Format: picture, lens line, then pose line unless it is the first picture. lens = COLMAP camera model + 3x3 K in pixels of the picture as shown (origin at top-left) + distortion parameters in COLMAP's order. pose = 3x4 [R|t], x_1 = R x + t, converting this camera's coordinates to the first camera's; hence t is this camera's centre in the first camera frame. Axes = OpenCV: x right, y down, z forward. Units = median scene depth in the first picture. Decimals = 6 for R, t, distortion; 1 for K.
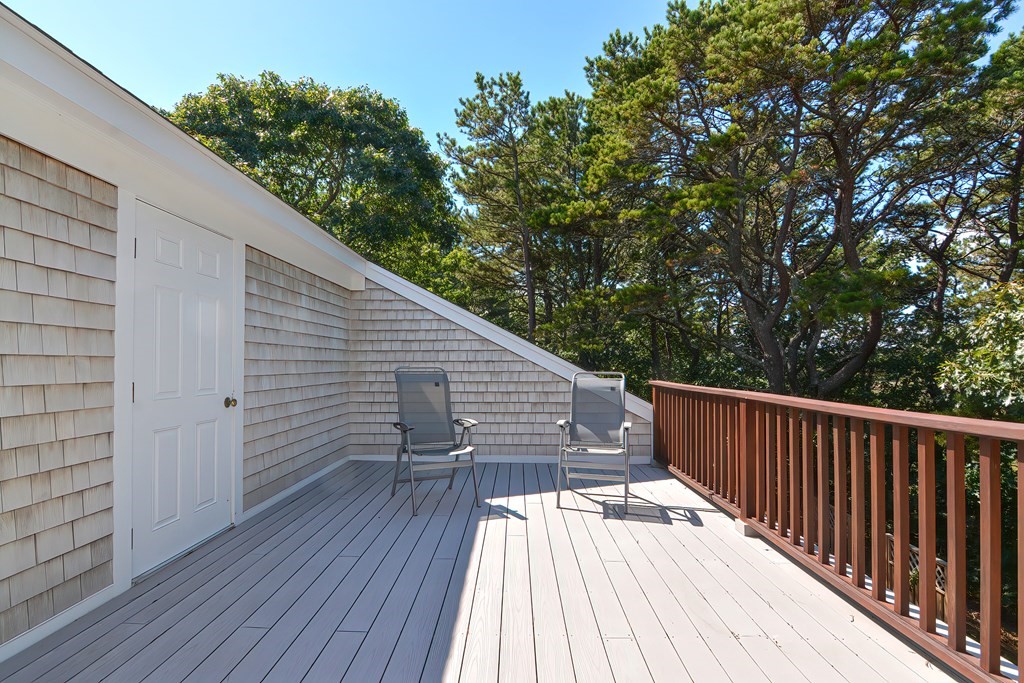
lens RADIAL K [[480.9, 0, 535.6], [0, 480.9, 343.8], [0, 0, 1]] dist [0.004867, -0.010475]
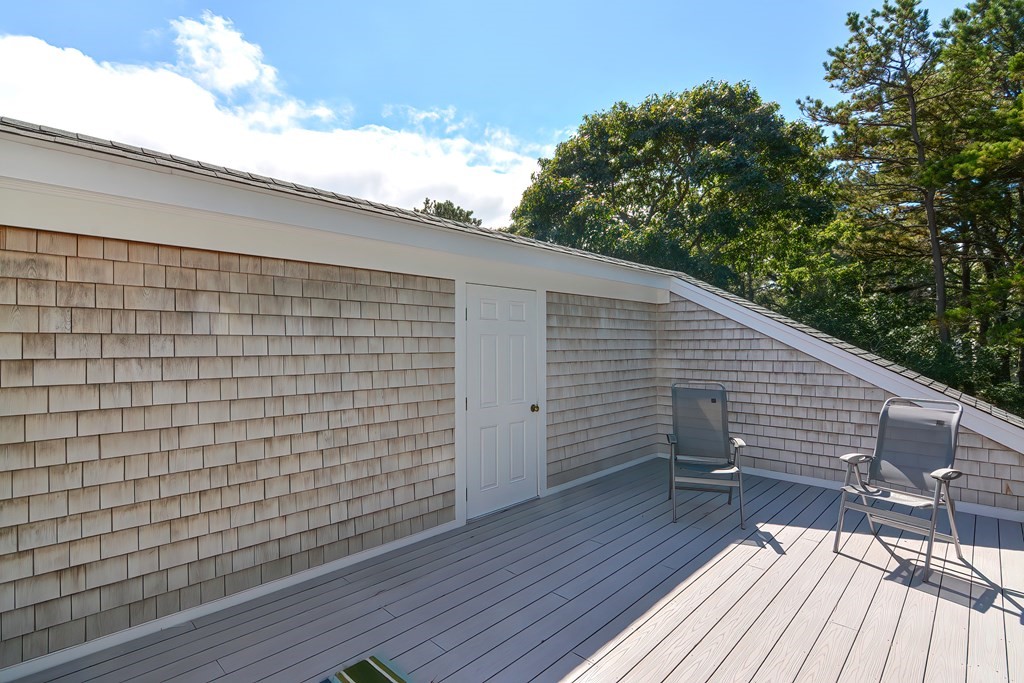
lens RADIAL K [[480.9, 0, 535.6], [0, 480.9, 343.8], [0, 0, 1]] dist [0.004867, -0.010475]
pose [[0.763162, 0.005063, -0.646188, 0.195496], [0.005884, 0.999873, 0.014783, -0.063393], [0.646181, -0.015084, 0.763035, -0.040036]]
